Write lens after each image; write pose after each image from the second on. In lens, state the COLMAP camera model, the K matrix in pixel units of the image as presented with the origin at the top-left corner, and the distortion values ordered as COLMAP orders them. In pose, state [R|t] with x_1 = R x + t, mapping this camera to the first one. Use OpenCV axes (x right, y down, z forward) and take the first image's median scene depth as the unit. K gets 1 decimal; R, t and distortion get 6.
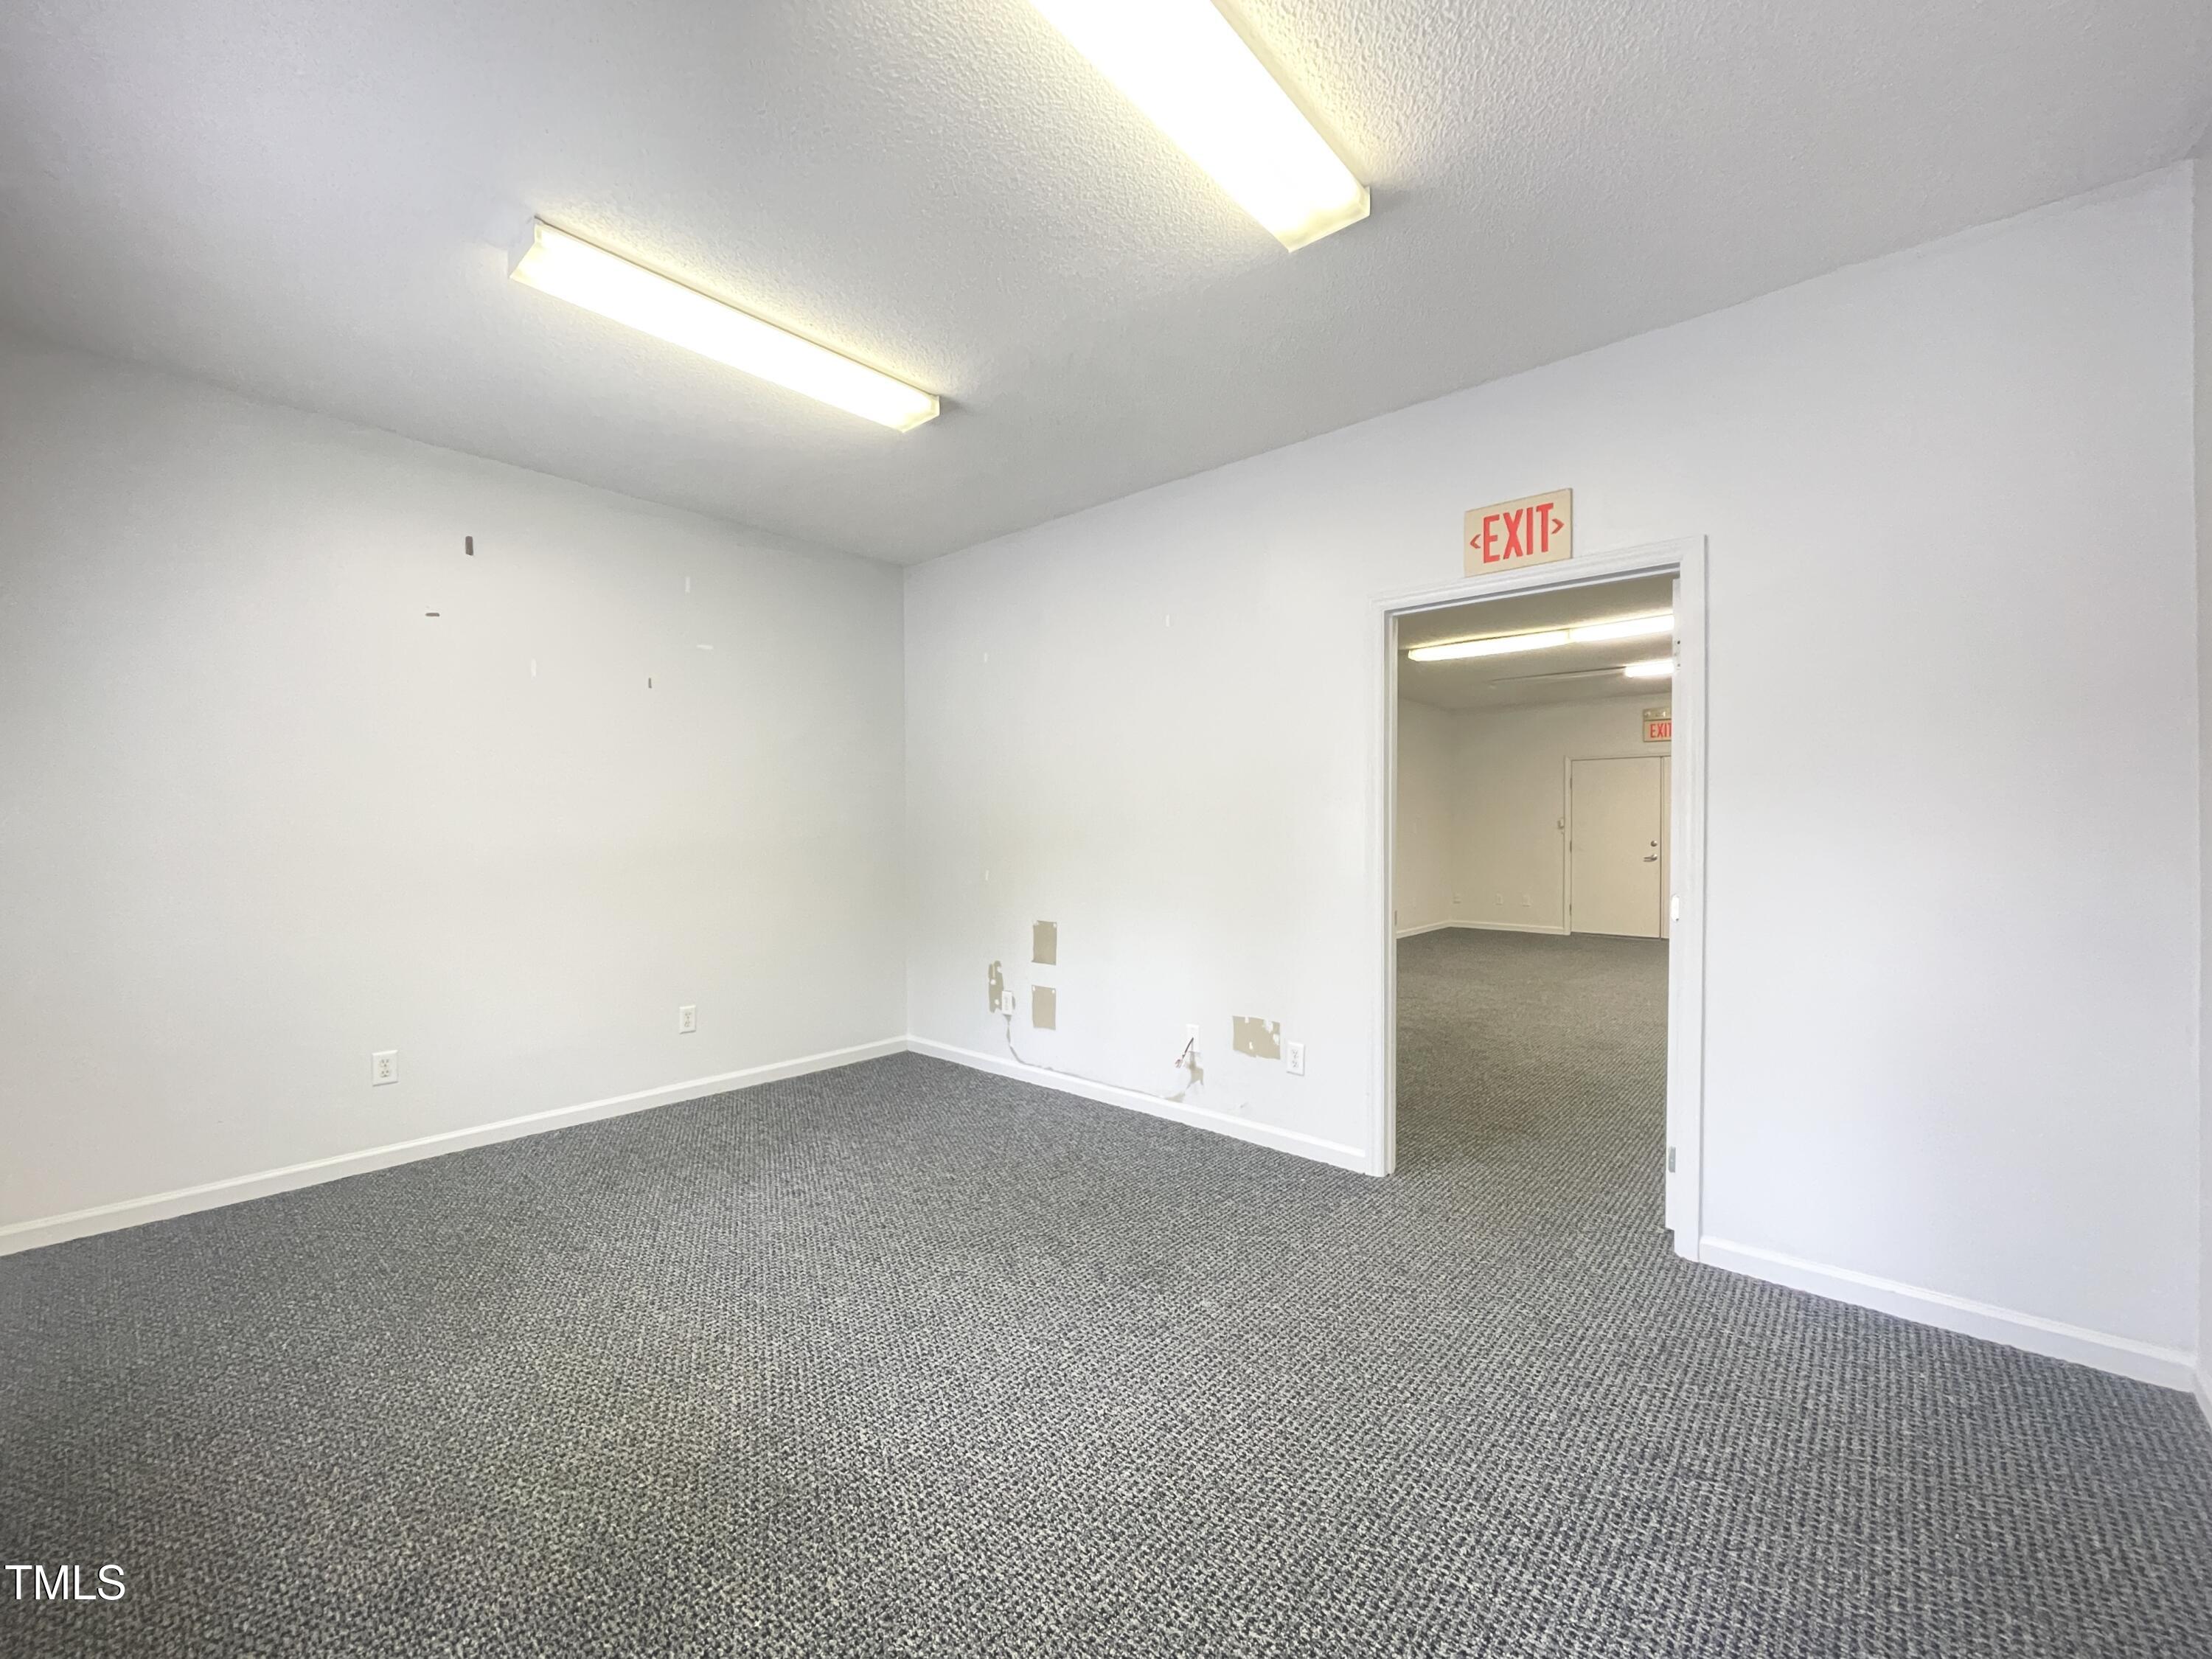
lens RADIAL K [[886.3, 0, 1104.3], [0, 886.3, 836.8], [0, 0, 1]] dist [-0.000996, -0.000414]
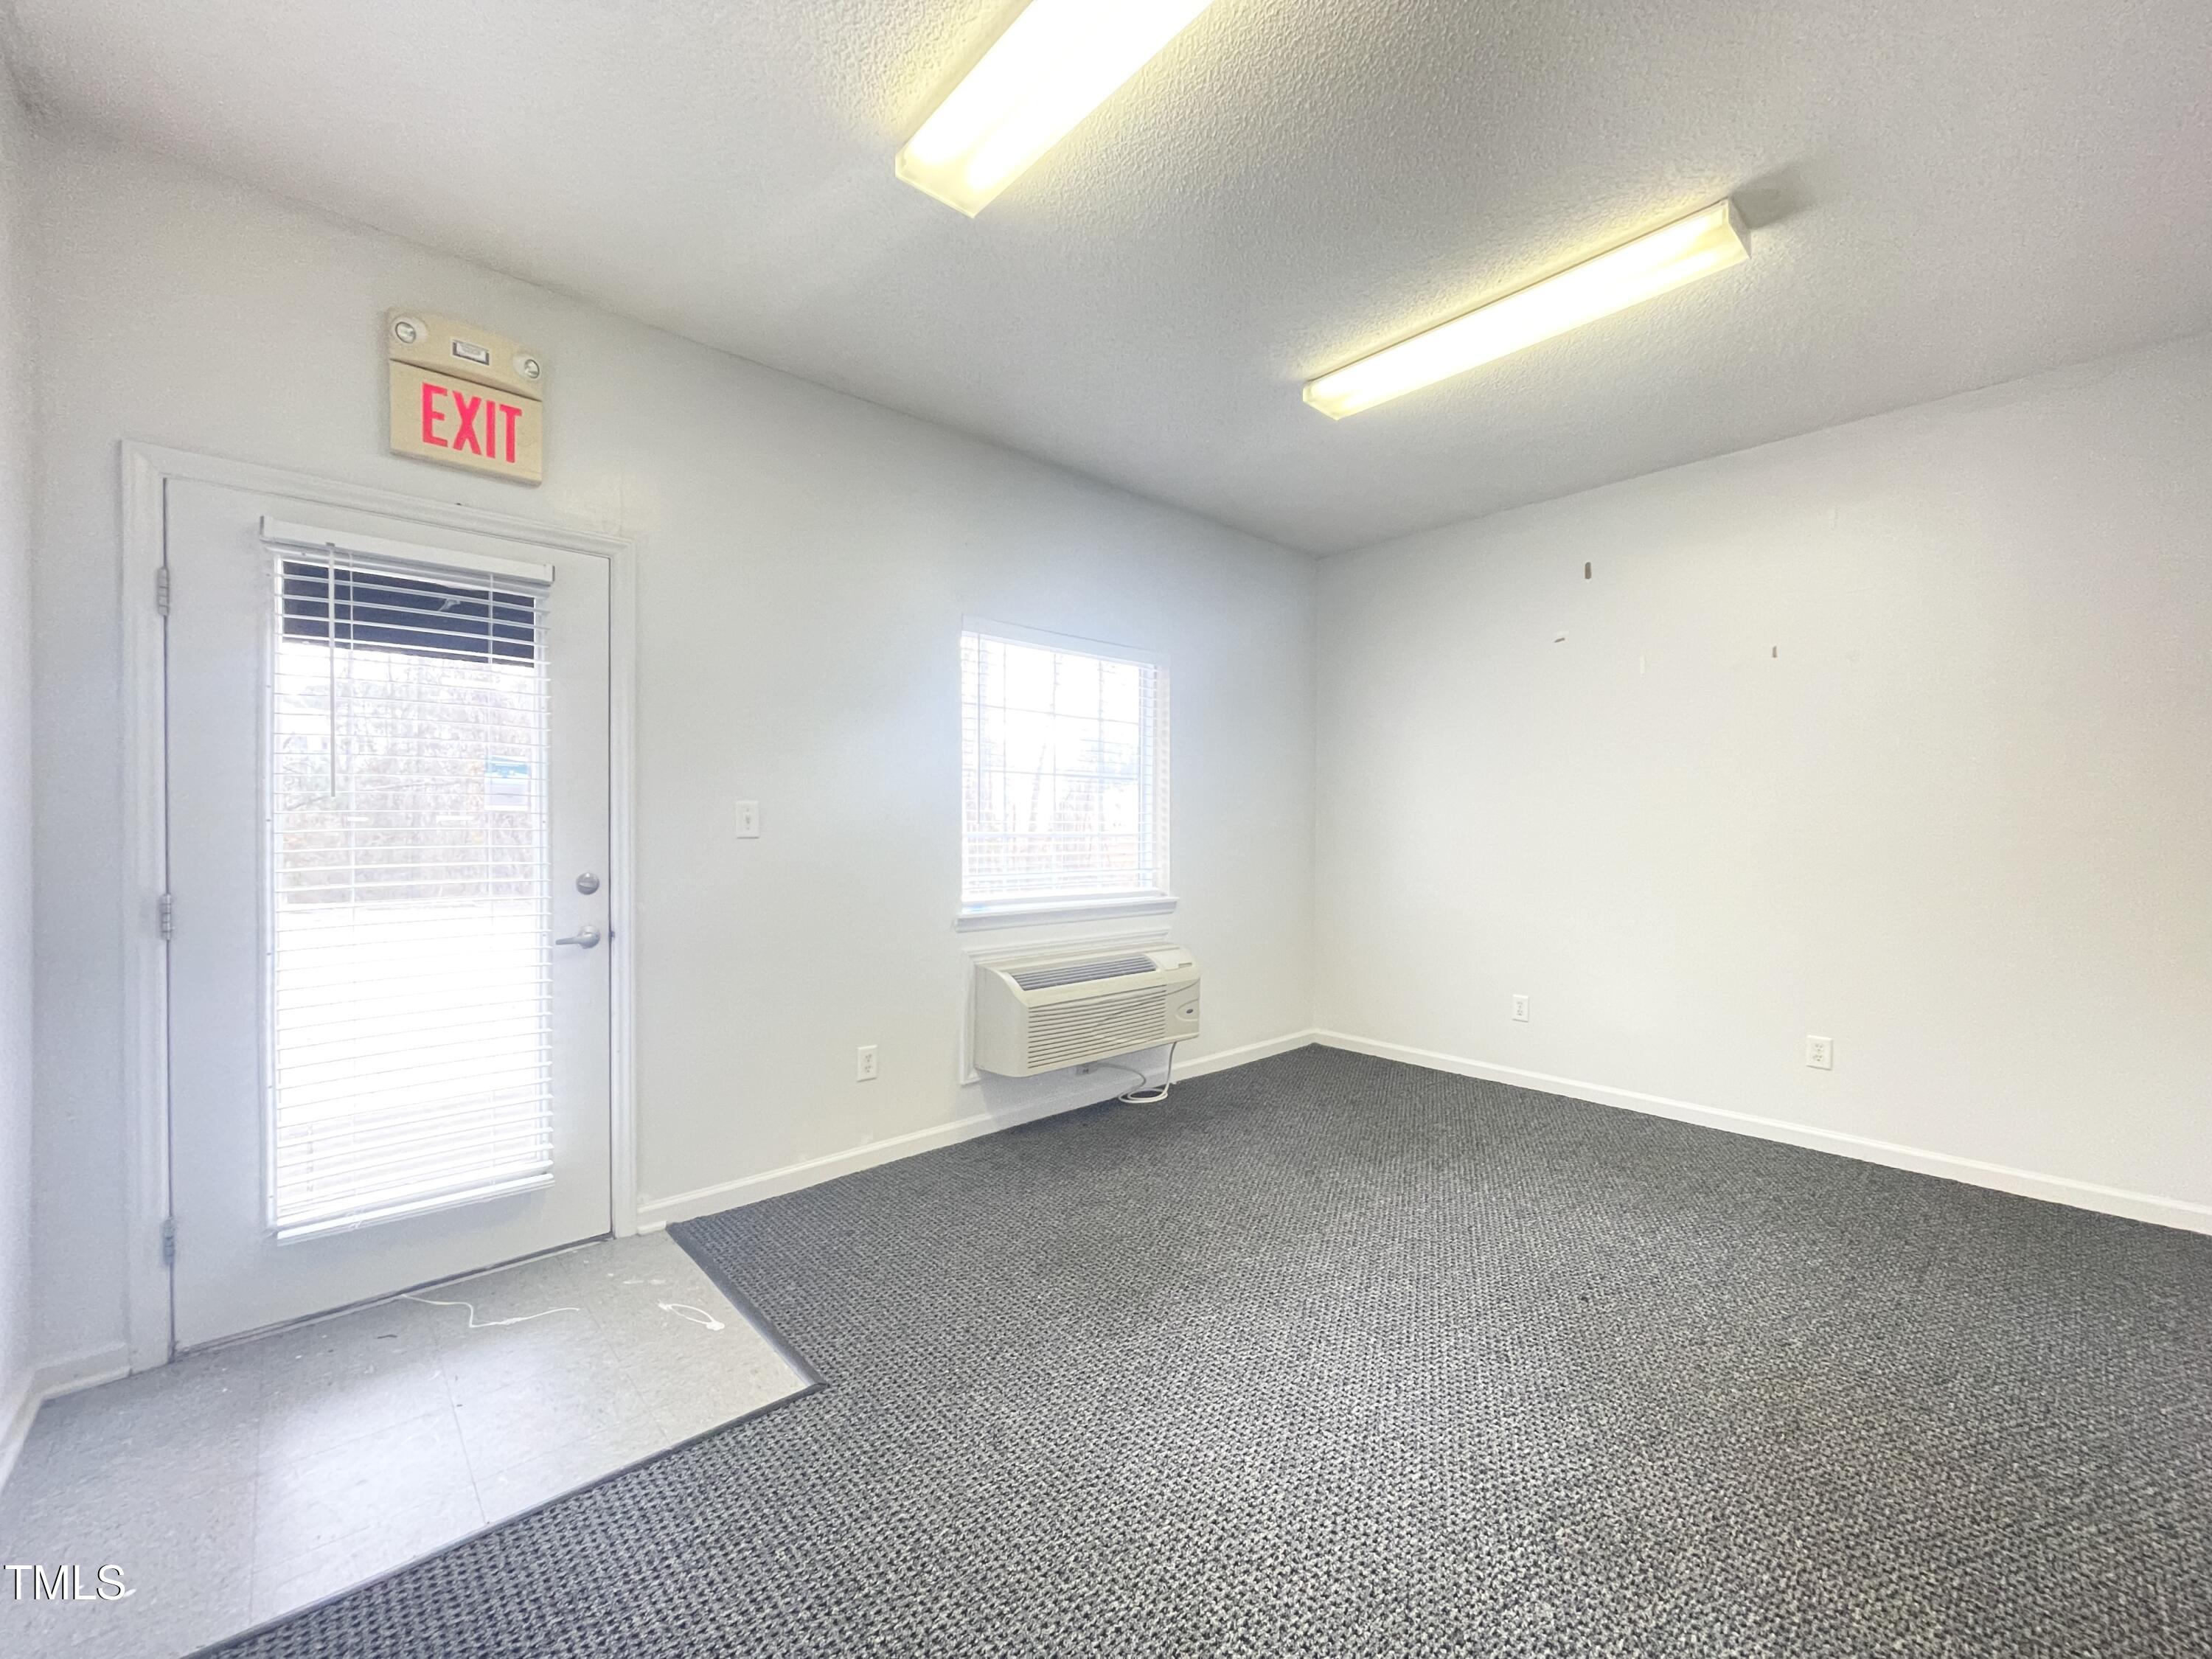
lens RADIAL K [[886.3, 0, 1105.5], [0, 886.3, 839.1], [0, 0, 1]] dist [-0.000996, -0.000414]
pose [[-0.114078, 0.013255, -0.993383, 0.488903], [-0.007815, 0.999868, 0.014239, 0.004046], [0.993441, 0.009388, -0.113960, 0.518861]]
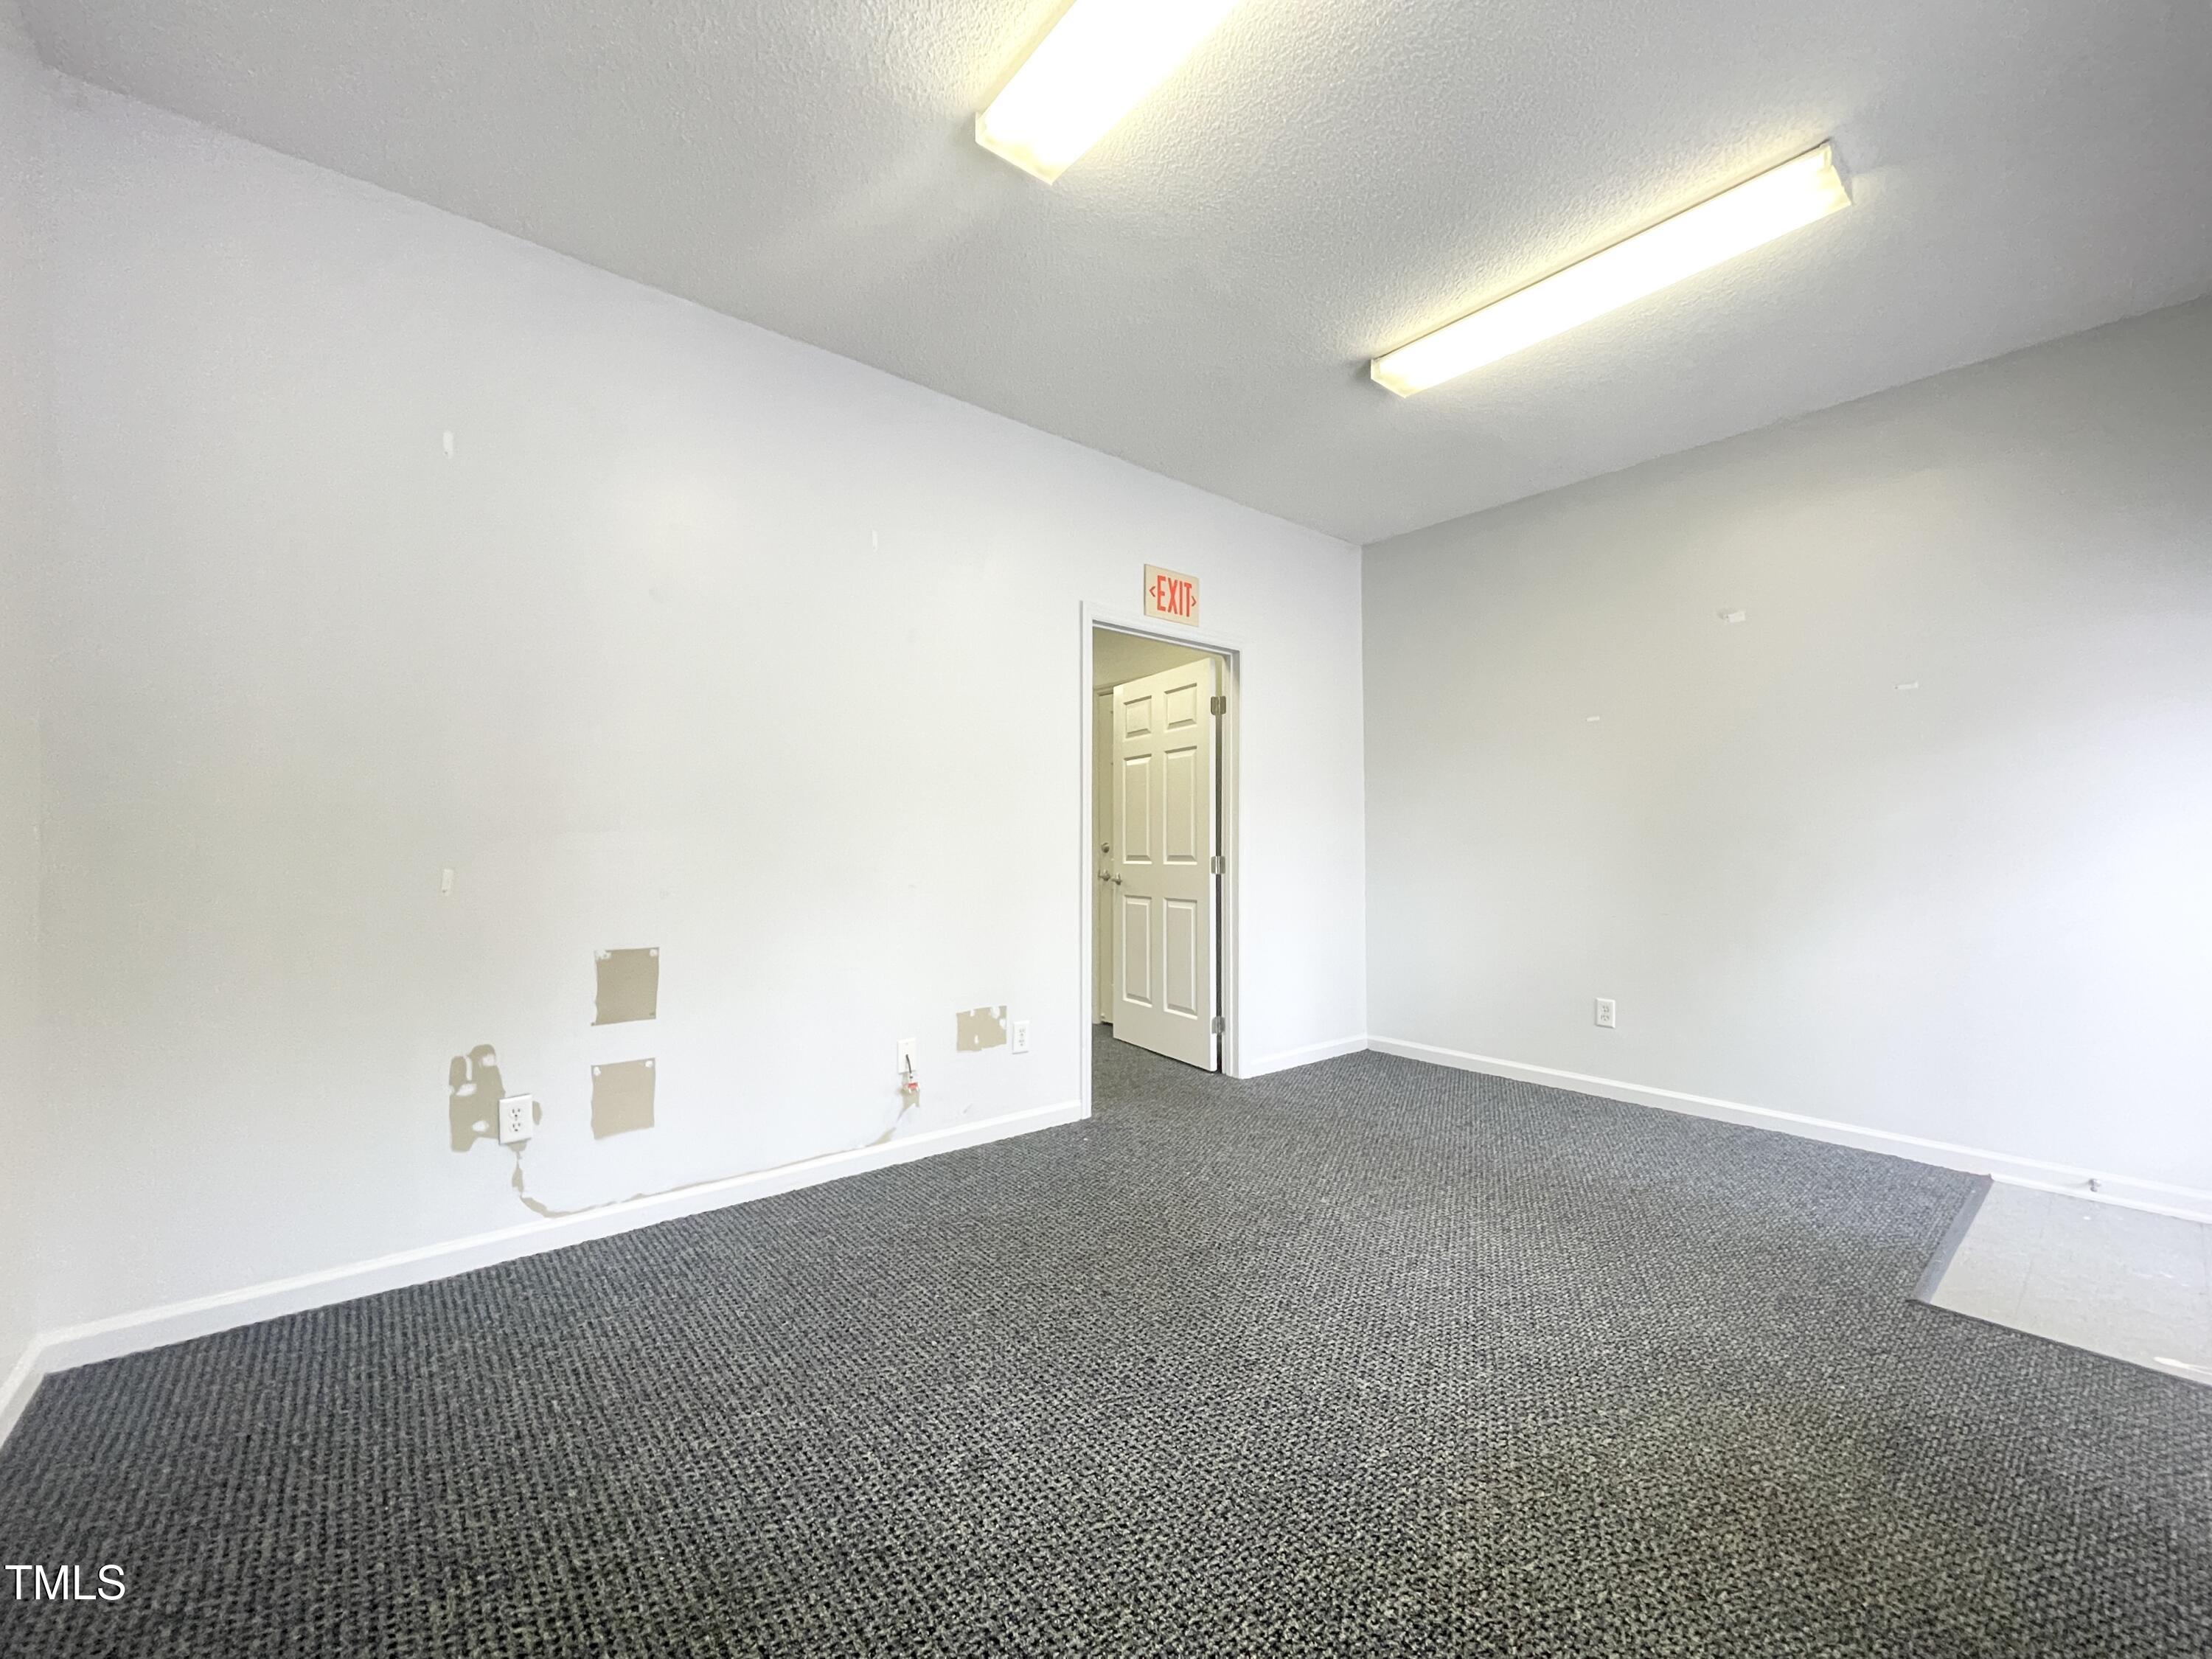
lens RADIAL K [[886.3, 0, 1100.3], [0, 886.3, 822.3], [0, 0, 1]] dist [-0.000996, -0.000414]
pose [[0.163489, 0.021769, 0.986305, -0.743727], [0.002535, 0.999744, -0.022486, 0.031323], [-0.986542, 0.006176, 0.163392, 0.736926]]
